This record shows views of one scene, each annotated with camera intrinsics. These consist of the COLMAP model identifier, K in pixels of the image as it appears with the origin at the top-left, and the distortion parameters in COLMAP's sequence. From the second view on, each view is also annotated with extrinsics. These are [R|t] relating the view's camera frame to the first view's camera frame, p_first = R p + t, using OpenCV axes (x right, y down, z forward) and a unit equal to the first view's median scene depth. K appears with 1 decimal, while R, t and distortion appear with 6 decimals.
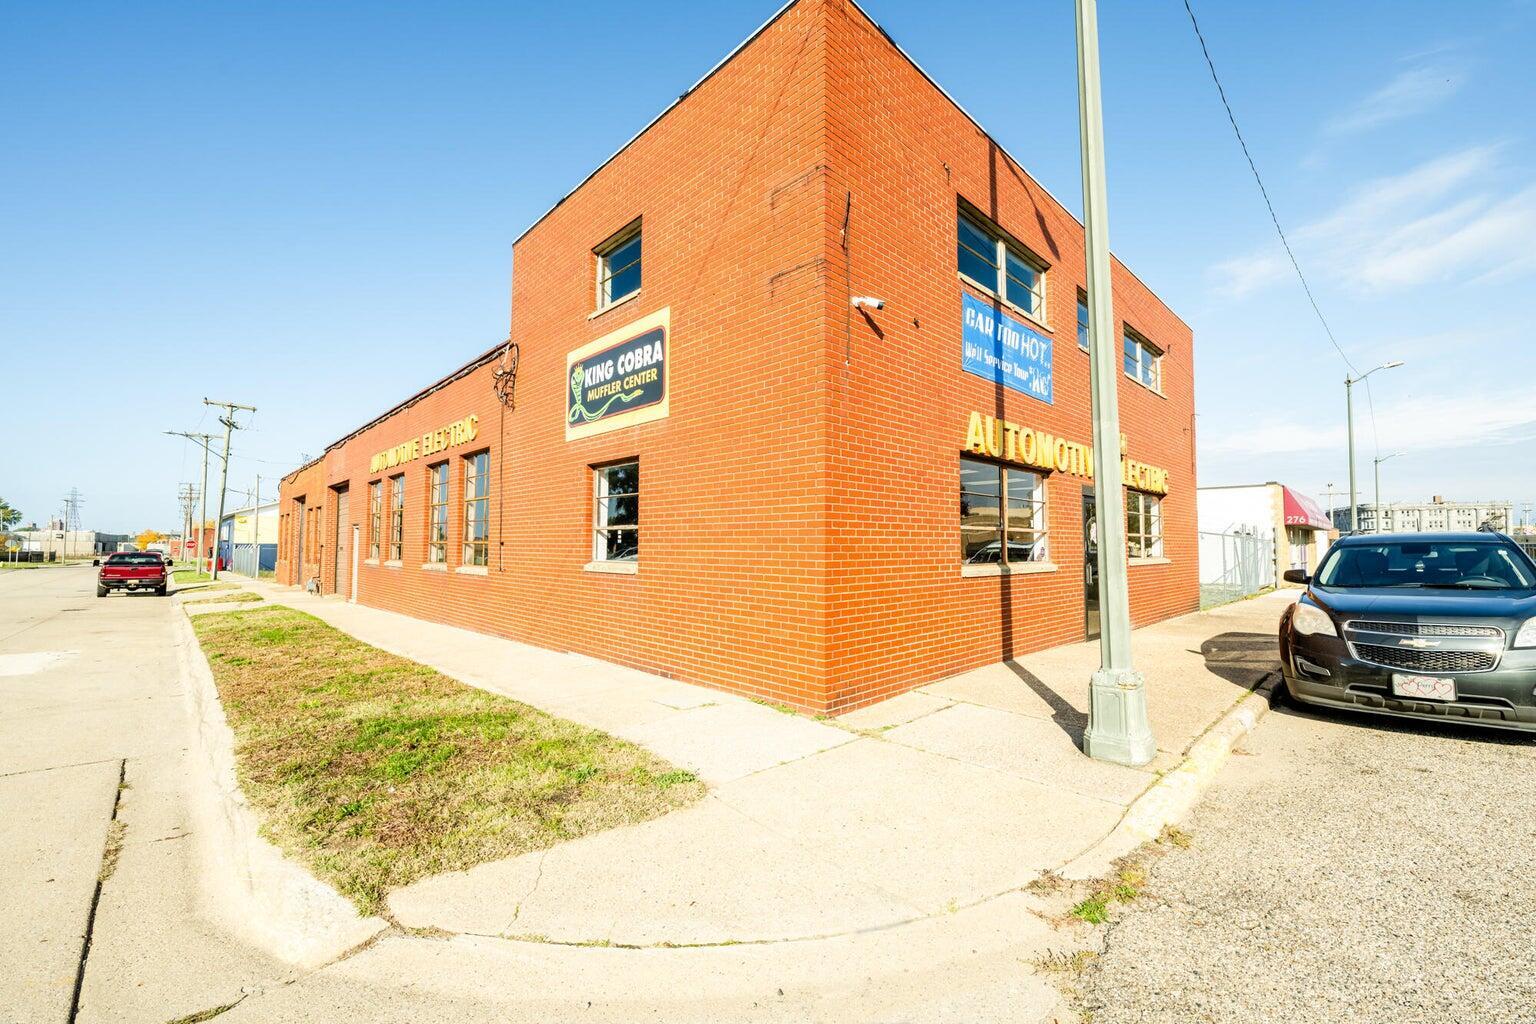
lens RADIAL K [[620.3, 0, 765.7], [0, 620.3, 511.7], [0, 0, 1]] dist [-0.003288, -0.000031]
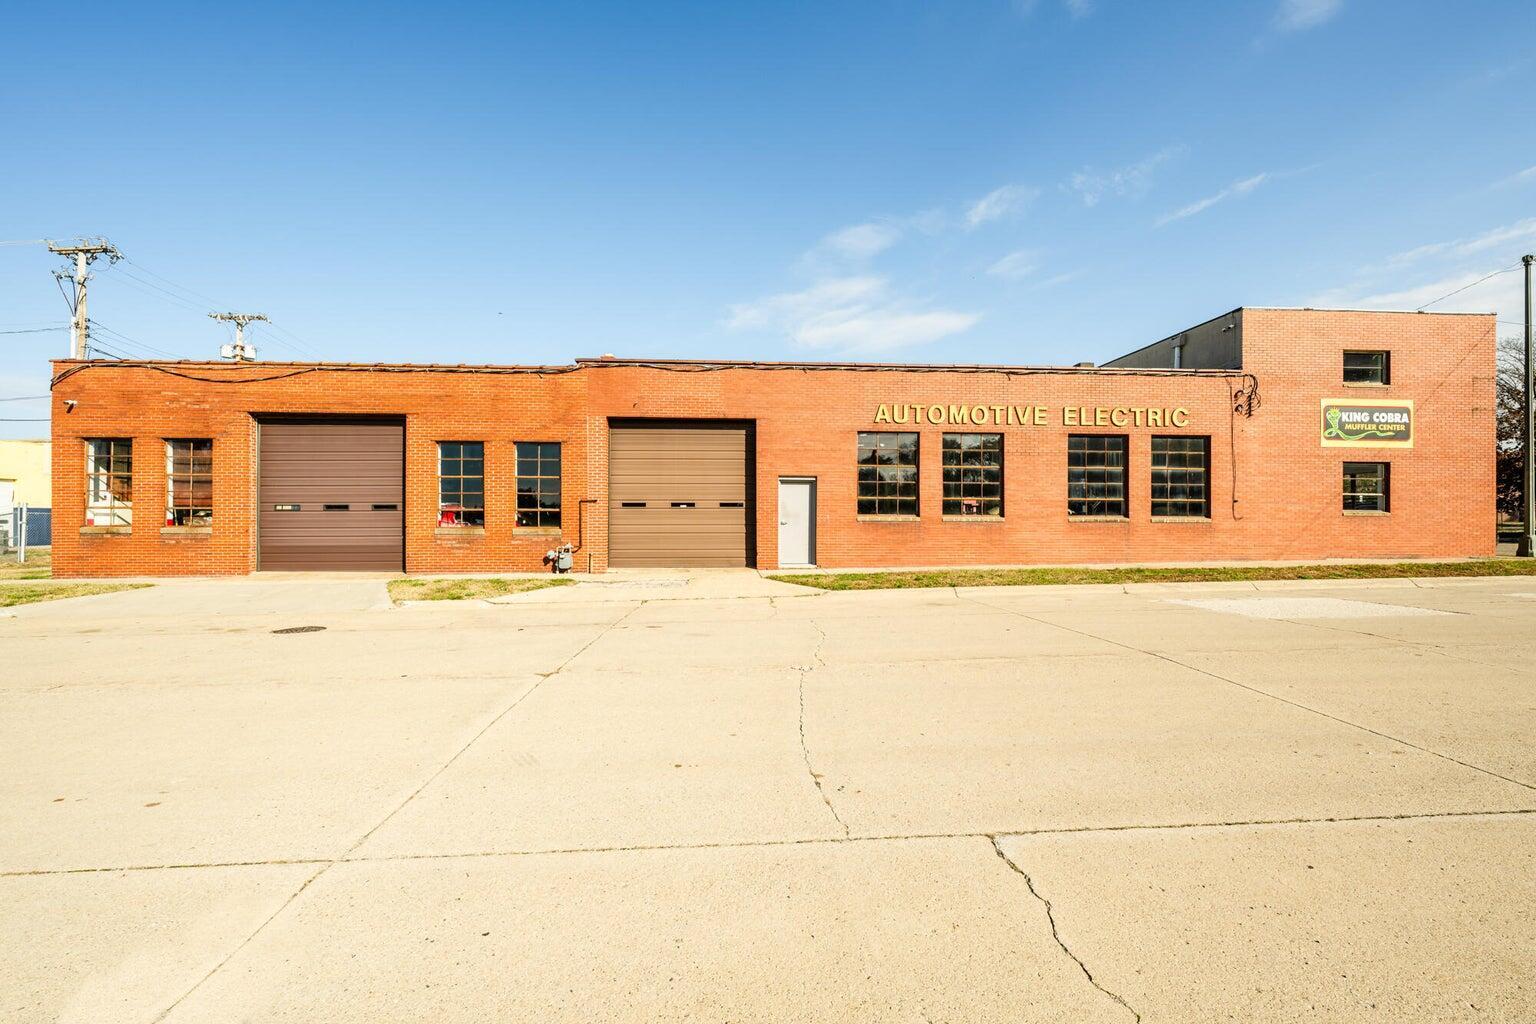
lens RADIAL K [[620.3, 0, 766.8], [0, 620.3, 514.3], [0, 0, 1]] dist [-0.003288, -0.000031]
pose [[0.648651, 0.000224, 0.761086, -3.119208], [-0.031348, 0.999159, 0.026423, 0.099620], [-0.760441, -0.040997, 0.648112, 1.182217]]
